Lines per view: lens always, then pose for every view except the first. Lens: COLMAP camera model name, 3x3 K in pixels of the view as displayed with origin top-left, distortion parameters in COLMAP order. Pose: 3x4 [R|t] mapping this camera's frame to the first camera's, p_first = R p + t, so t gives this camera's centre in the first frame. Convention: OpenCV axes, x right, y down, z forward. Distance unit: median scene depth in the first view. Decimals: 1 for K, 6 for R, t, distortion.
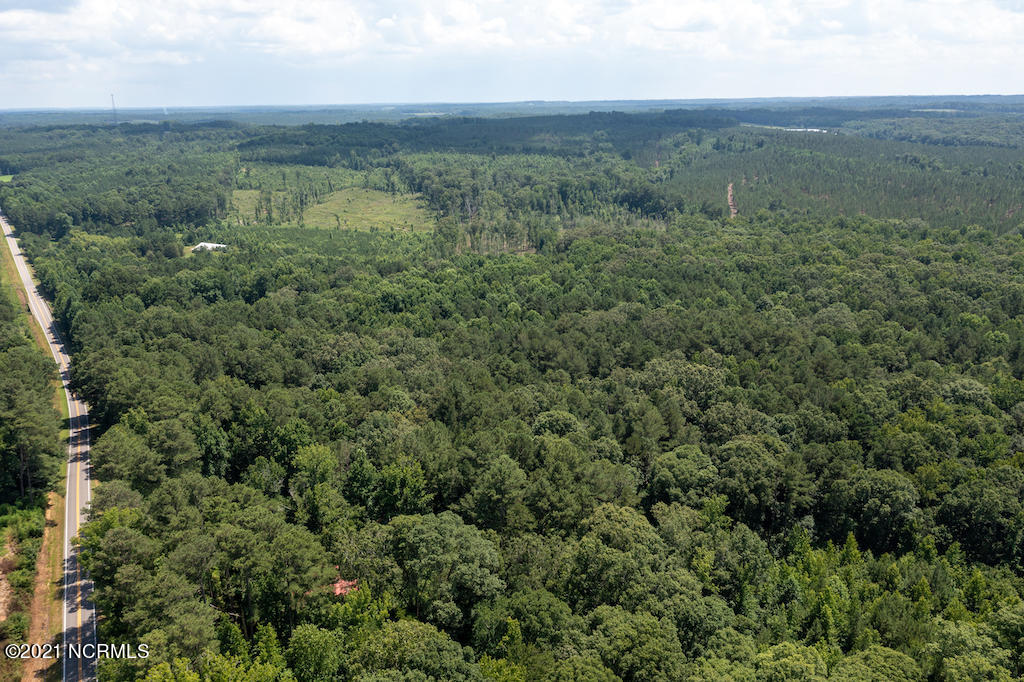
lens RADIAL K [[809.7, 0, 516.0], [0, 809.7, 344.4], [0, 0, 1]] dist [-0.023272, 0.009943]
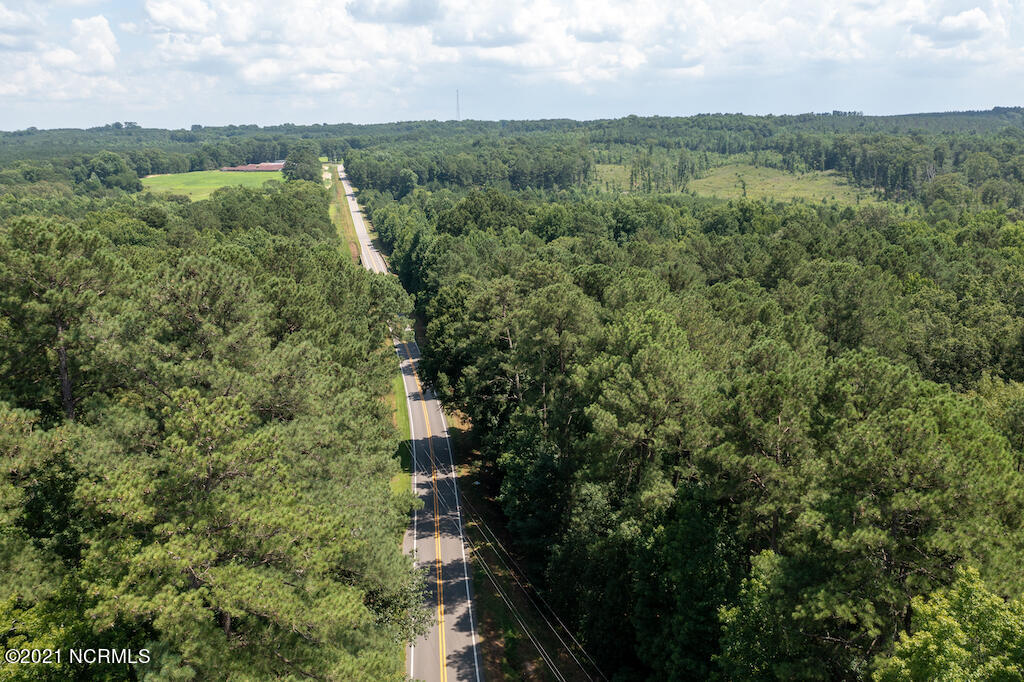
lens RADIAL K [[809.7, 0, 505.1], [0, 809.7, 341.7], [0, 0, 1]] dist [-0.023272, 0.009943]
pose [[0.928885, 0.092117, -0.358730, -0.149401], [-0.103590, 0.994537, -0.012847, 0.016409], [0.355587, 0.049094, 0.933353, 0.255352]]
